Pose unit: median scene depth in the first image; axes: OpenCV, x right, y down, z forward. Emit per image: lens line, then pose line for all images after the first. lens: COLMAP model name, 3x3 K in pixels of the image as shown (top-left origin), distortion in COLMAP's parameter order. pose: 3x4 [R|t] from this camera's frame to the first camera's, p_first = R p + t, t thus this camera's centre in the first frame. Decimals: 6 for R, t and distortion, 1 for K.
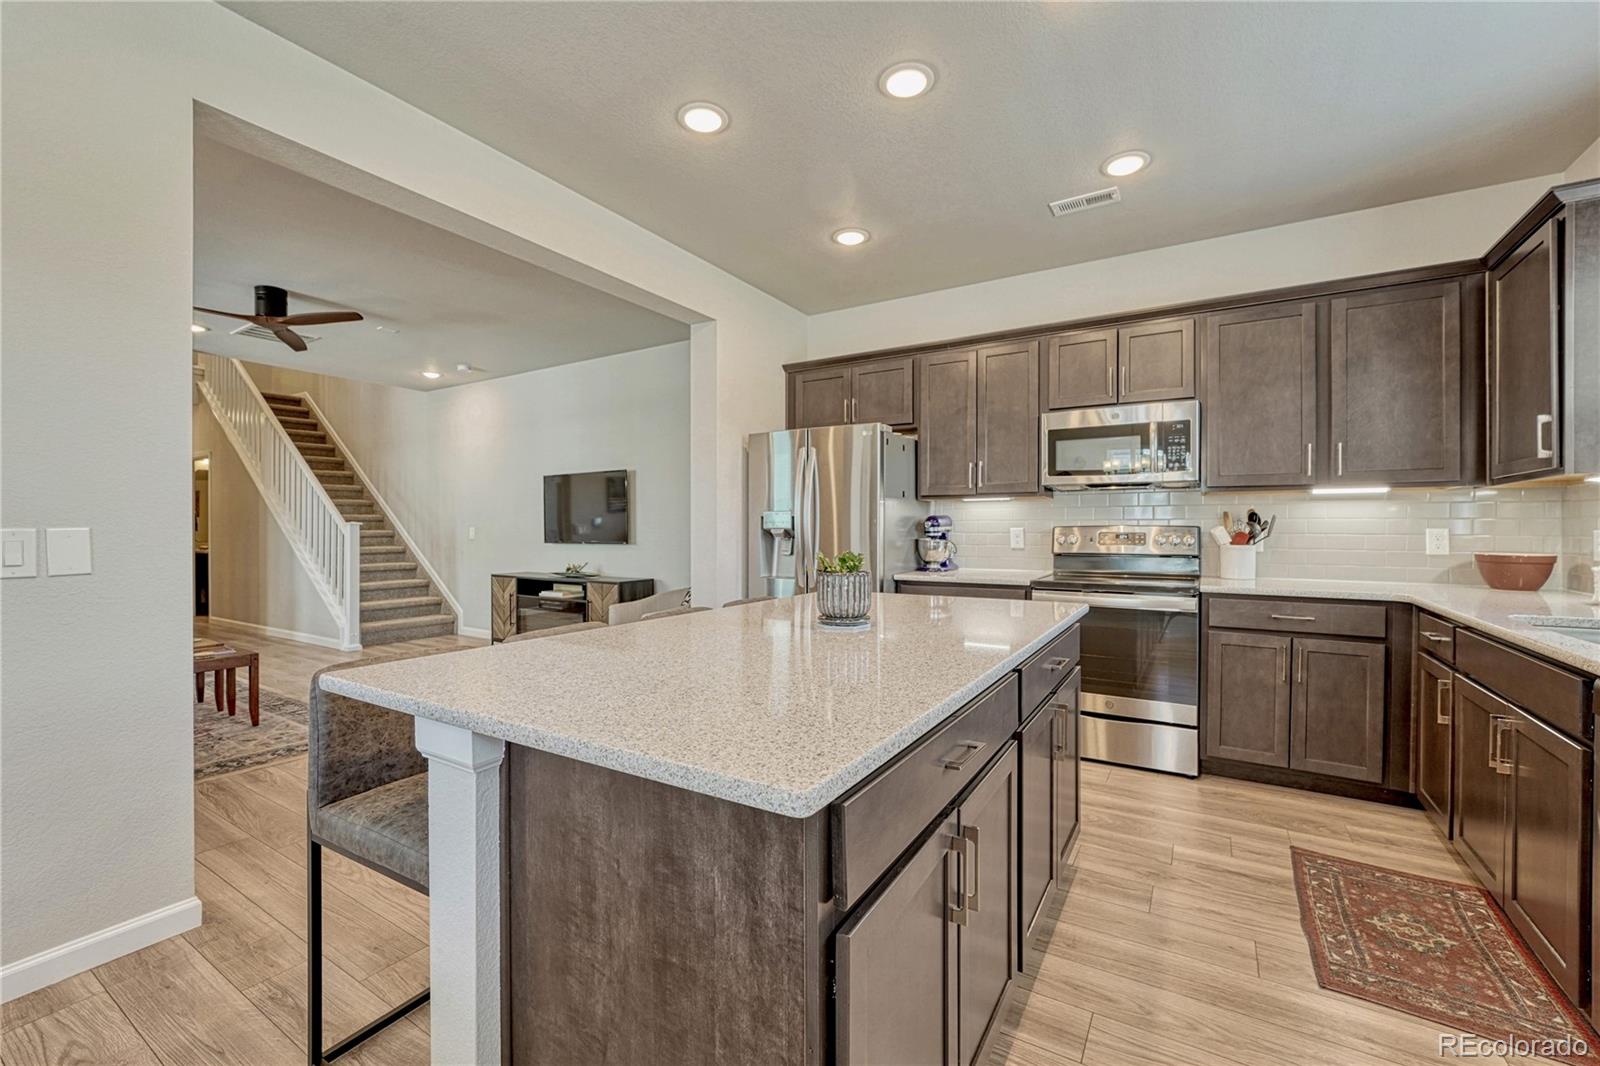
lens RADIAL K [[665.1, 0, 801.3], [0, 665.1, 529.2], [0, 0, 1]] dist [-0.007641, 0.000261]
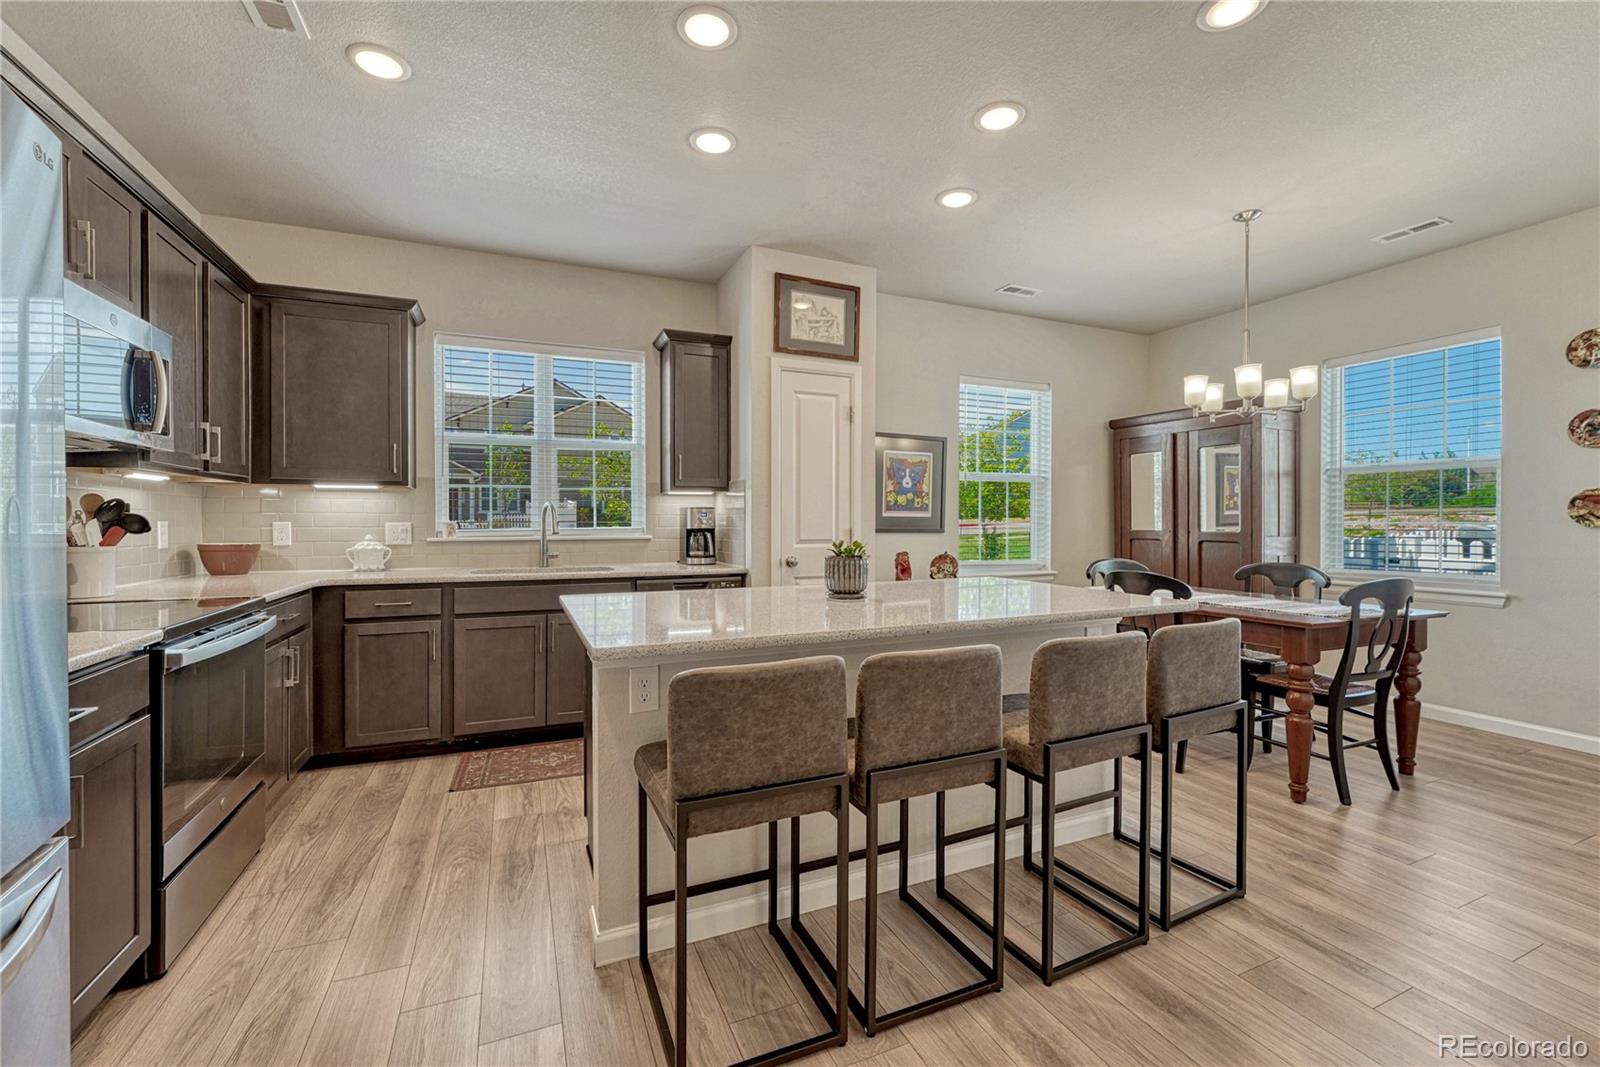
lens RADIAL K [[665.1, 0, 801.3], [0, 665.1, 529.7], [0, 0, 1]] dist [-0.007641, 0.000261]
pose [[-0.821710, -0.007278, 0.569859, -0.204338], [0.002802, 0.999855, 0.016811, -0.001863], [-0.569899, 0.015410, -0.821570, 0.732226]]
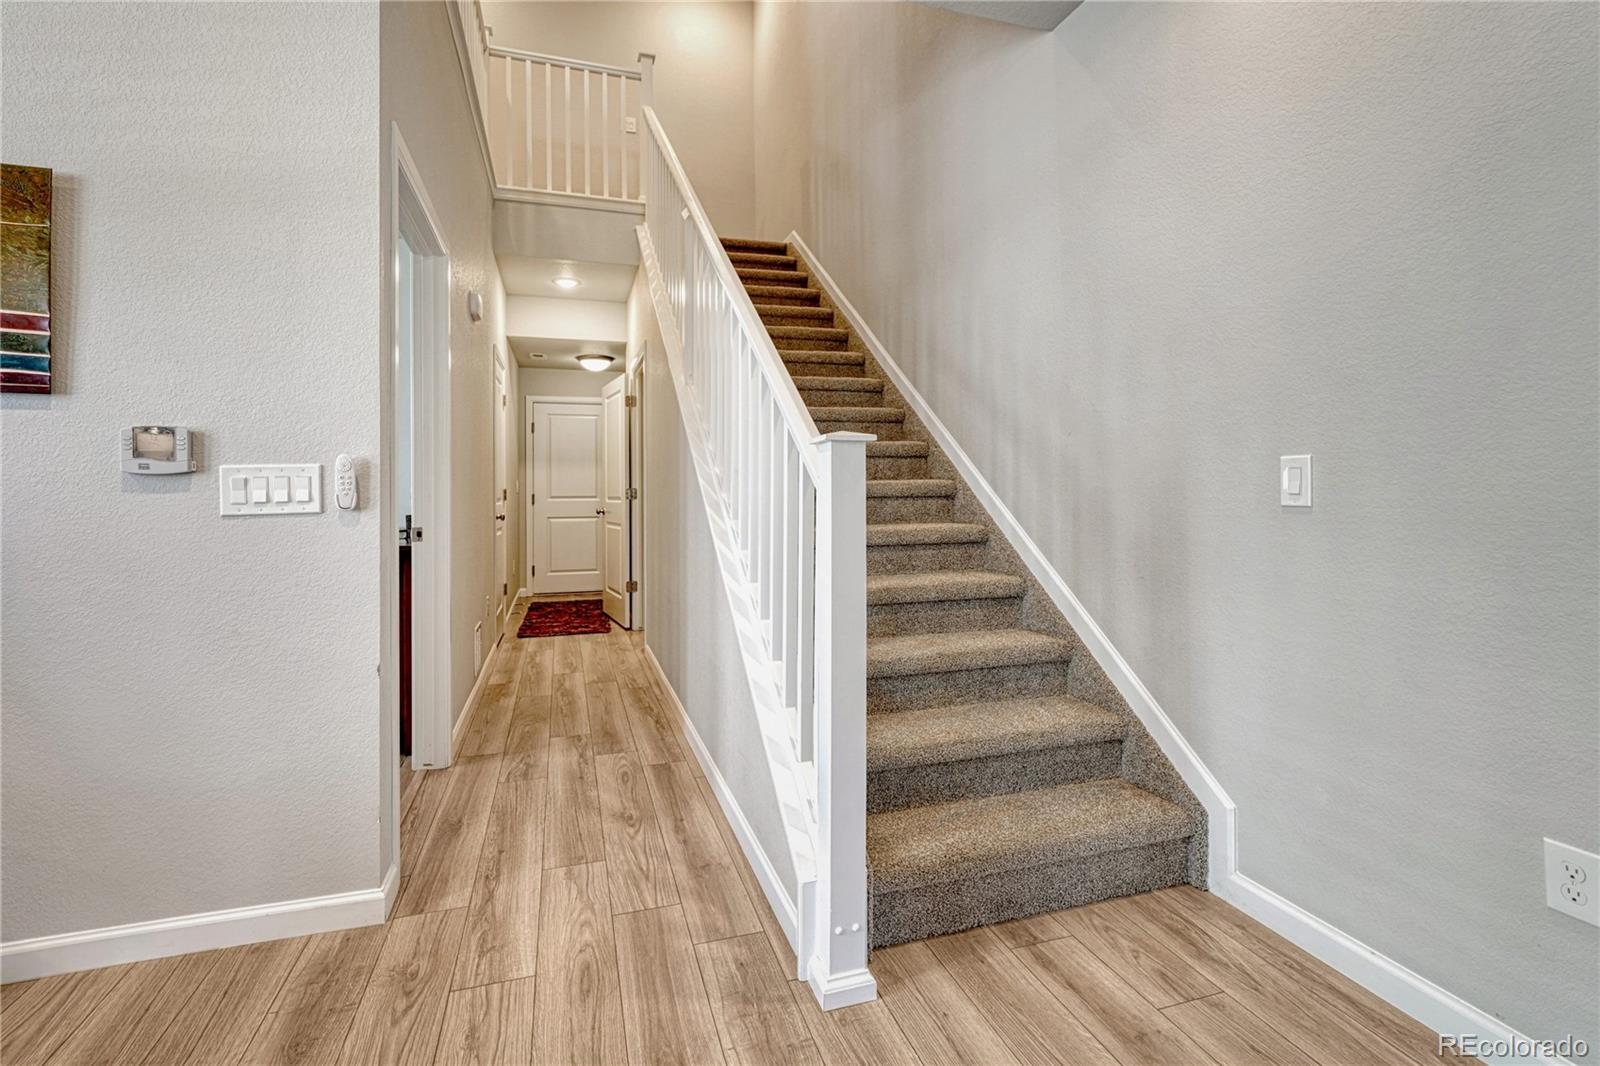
lens RADIAL K [[731.7, 0, 788.9], [0, 731.7, 486.4], [0, 0, 1]] dist [-0.000521, -0.000163]
pose [[0.752561, -0.008653, -0.658465, -0.620002], [0.004108, 0.999956, -0.008446, 0.012755], [0.658510, 0.003651, 0.752564, 0.945879]]
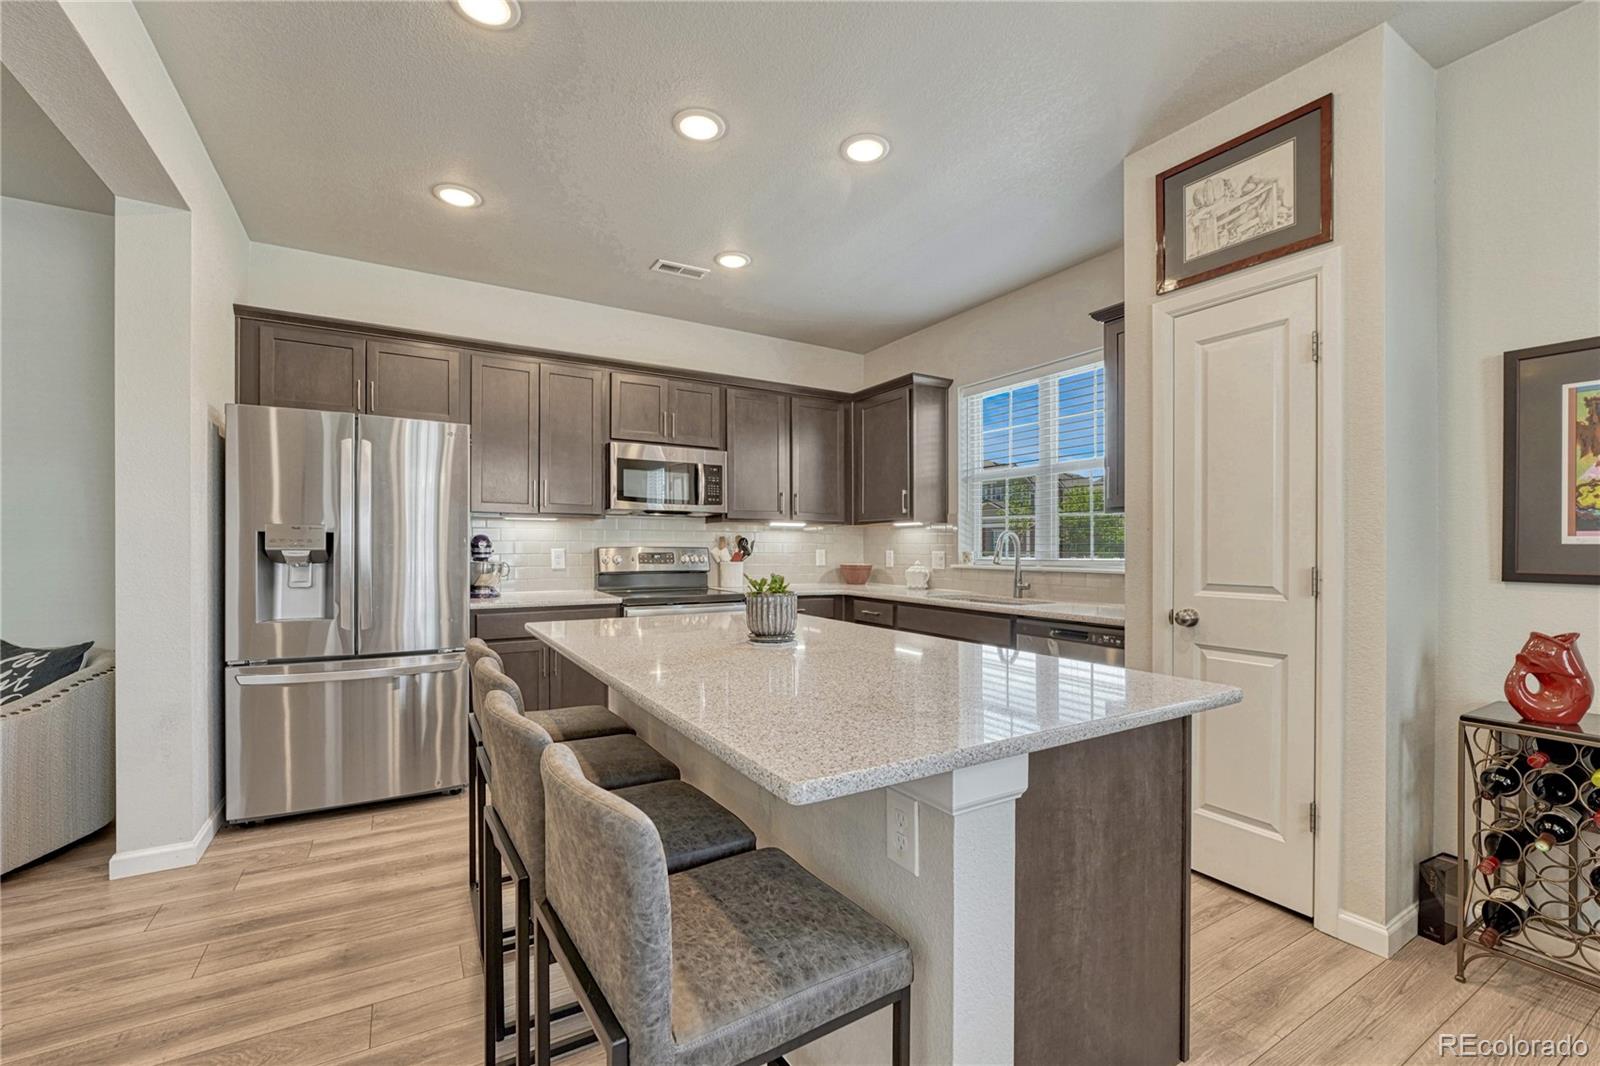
lens RADIAL K [[661.4, 0, 801.8], [0, 661.4, 549.9], [0, 0, 1]] dist [-0.018716, -0.000105]
pose [[0.461398, 0.000773, 0.887193, -0.300337], [-0.001454, 0.999999, -0.000116, -0.000323], [-0.887192, -0.001236, 0.461399, 0.164721]]
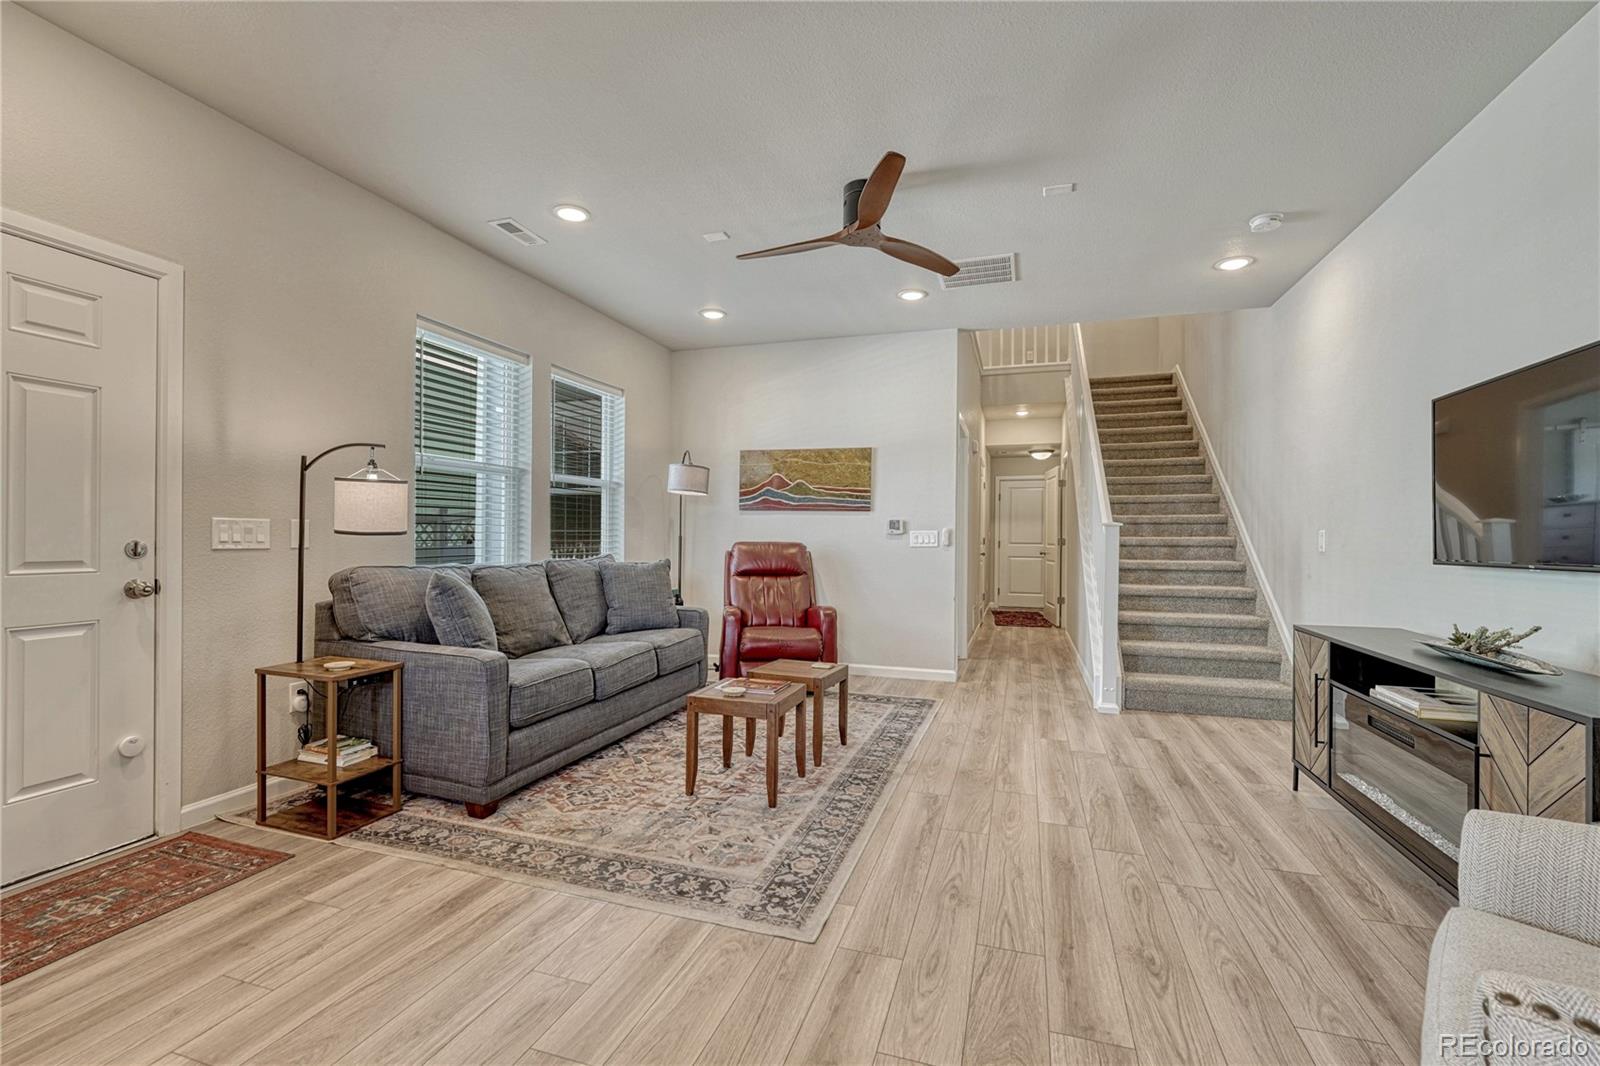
lens RADIAL K [[694.8, 0, 800.4], [0, 694.8, 539.2], [0, 0, 1]] dist [0.000990, -0.000356]
pose [[0.242520, 0.004672, -0.970135, -0.080183], [-0.010272, 0.999945, 0.002247, 0.010145], [0.970092, 0.009420, 0.242555, 0.620481]]
